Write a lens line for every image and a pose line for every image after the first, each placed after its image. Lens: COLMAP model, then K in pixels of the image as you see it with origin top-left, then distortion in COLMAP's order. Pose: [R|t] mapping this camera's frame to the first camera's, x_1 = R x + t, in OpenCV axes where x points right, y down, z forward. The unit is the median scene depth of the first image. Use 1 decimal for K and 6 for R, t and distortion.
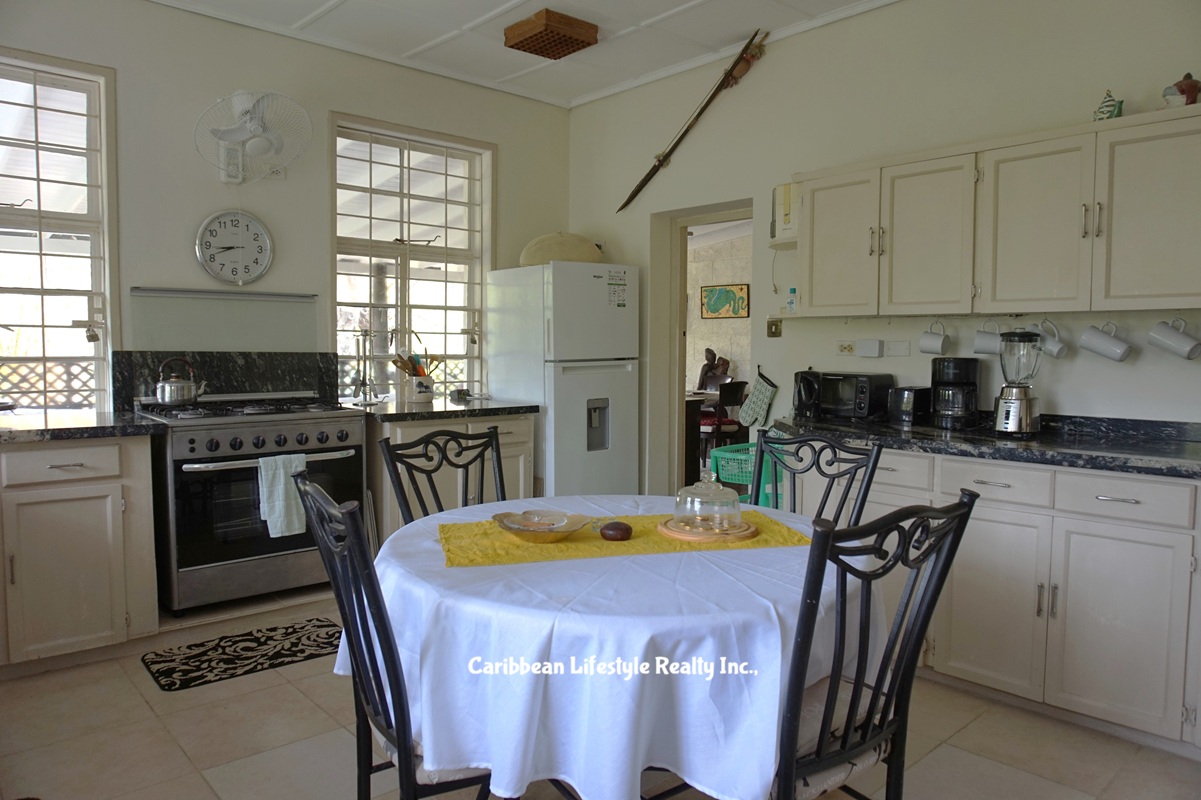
lens RADIAL K [[813.7, 0, 600.6], [0, 813.7, 400.7], [0, 0, 1]] dist [-0.049086, 0.002577]
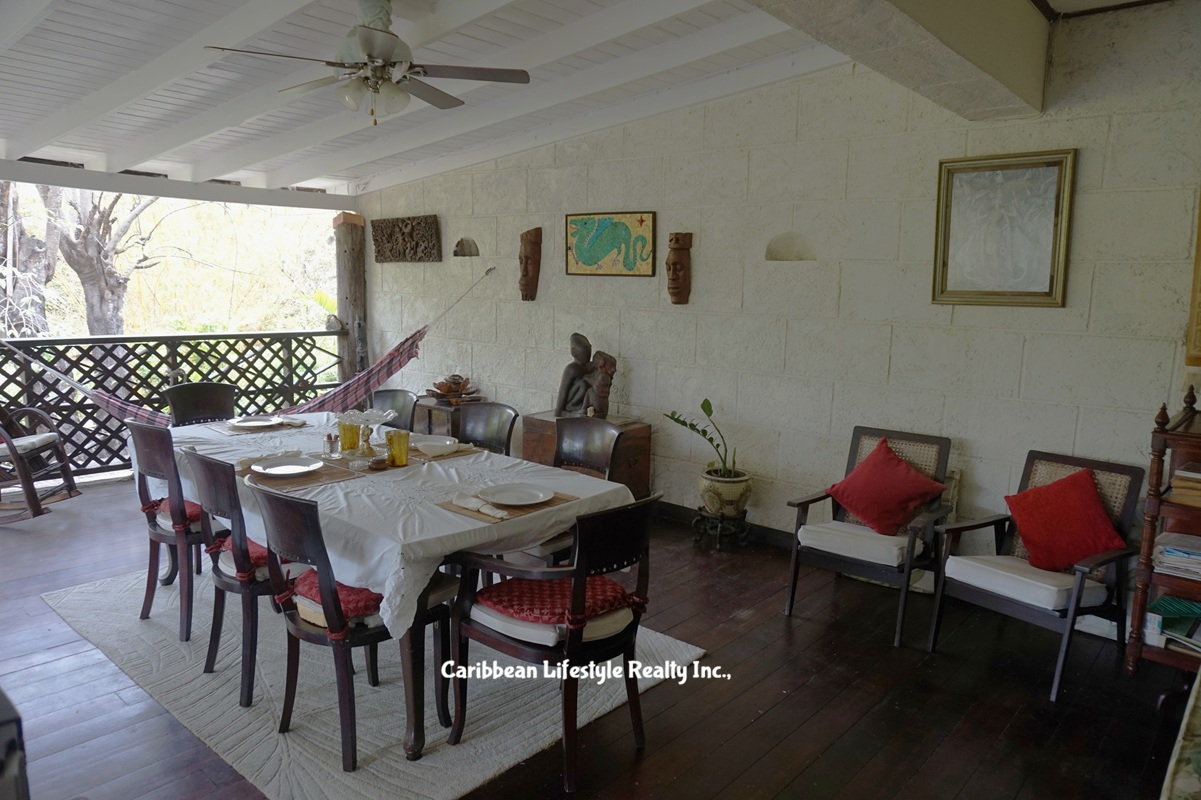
lens RADIAL K [[813.7, 0, 599.3], [0, 813.7, 400.7], [0, 0, 1]] dist [-0.049086, 0.002577]
pose [[0.991260, -0.000478, 0.131923, 0.077608], [-0.010776, 0.996358, 0.084582, -0.065964], [-0.131483, -0.085264, 0.987645, 0.476658]]
